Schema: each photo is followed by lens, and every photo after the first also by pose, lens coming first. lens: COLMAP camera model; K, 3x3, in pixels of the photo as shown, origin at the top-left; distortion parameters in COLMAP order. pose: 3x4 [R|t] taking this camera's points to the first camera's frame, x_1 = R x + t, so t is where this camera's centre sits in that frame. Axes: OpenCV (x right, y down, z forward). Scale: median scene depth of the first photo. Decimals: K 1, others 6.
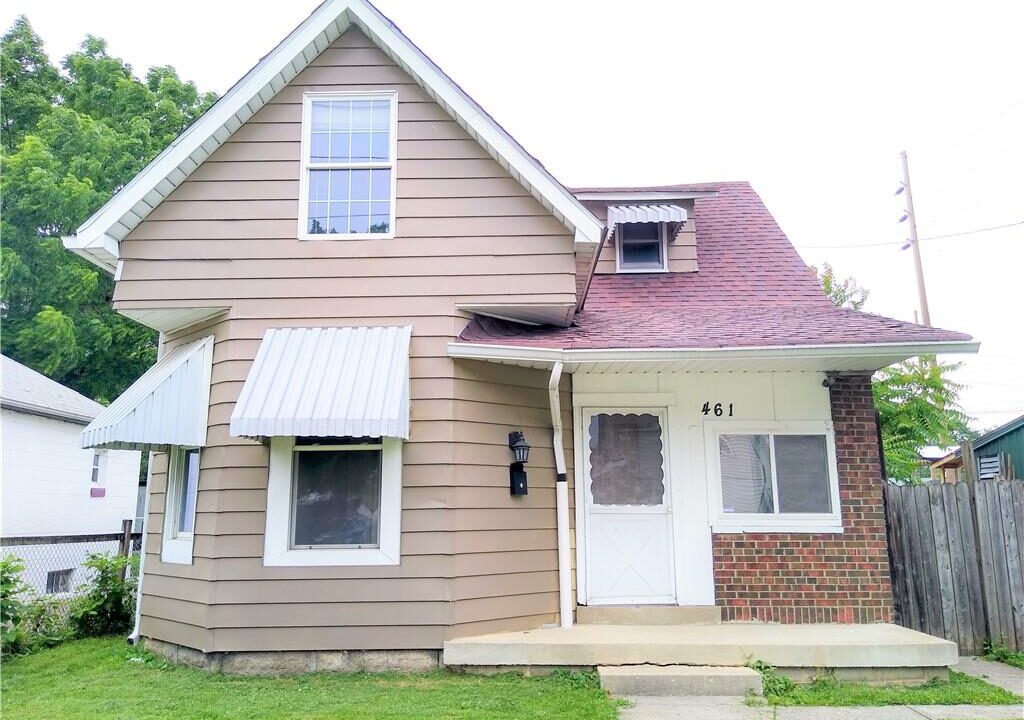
lens RADIAL K [[789.3, 0, 477.5], [0, 789.3, 356.8], [0, 0, 1]] dist [0.044021, -0.064057]
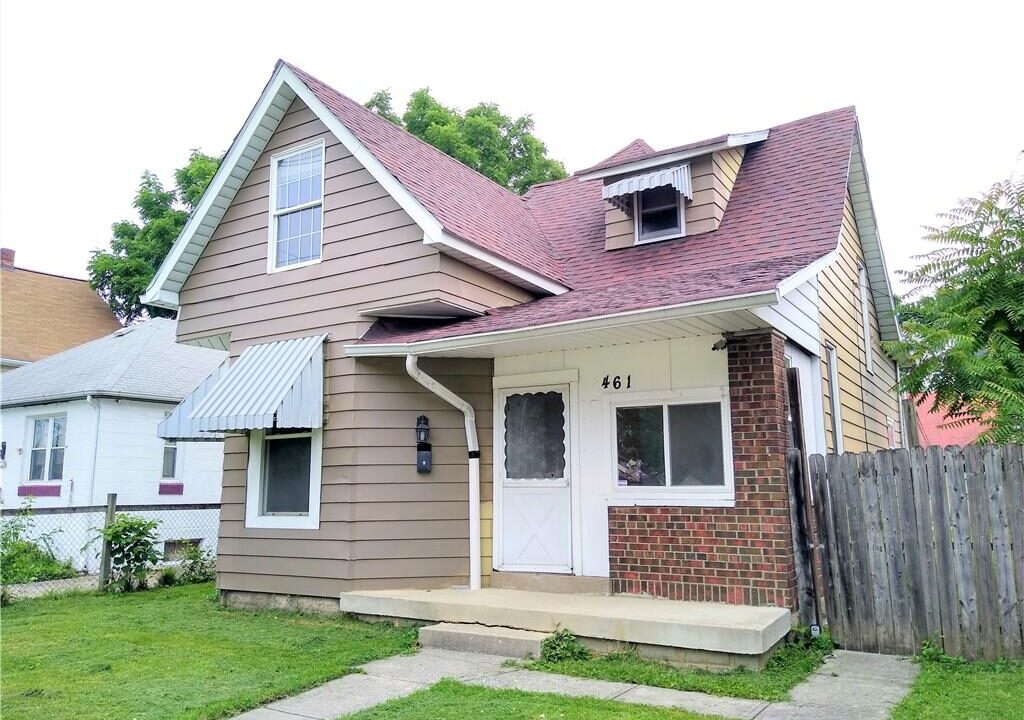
lens RADIAL K [[789.3, 0, 518.0], [0, 789.3, 355.0], [0, 0, 1]] dist [0.044021, -0.064057]
pose [[0.861547, -0.085771, -0.500379, 0.730165], [0.100756, 0.994907, 0.002942, 0.017802], [0.497578, -0.052951, 0.865801, 0.087508]]
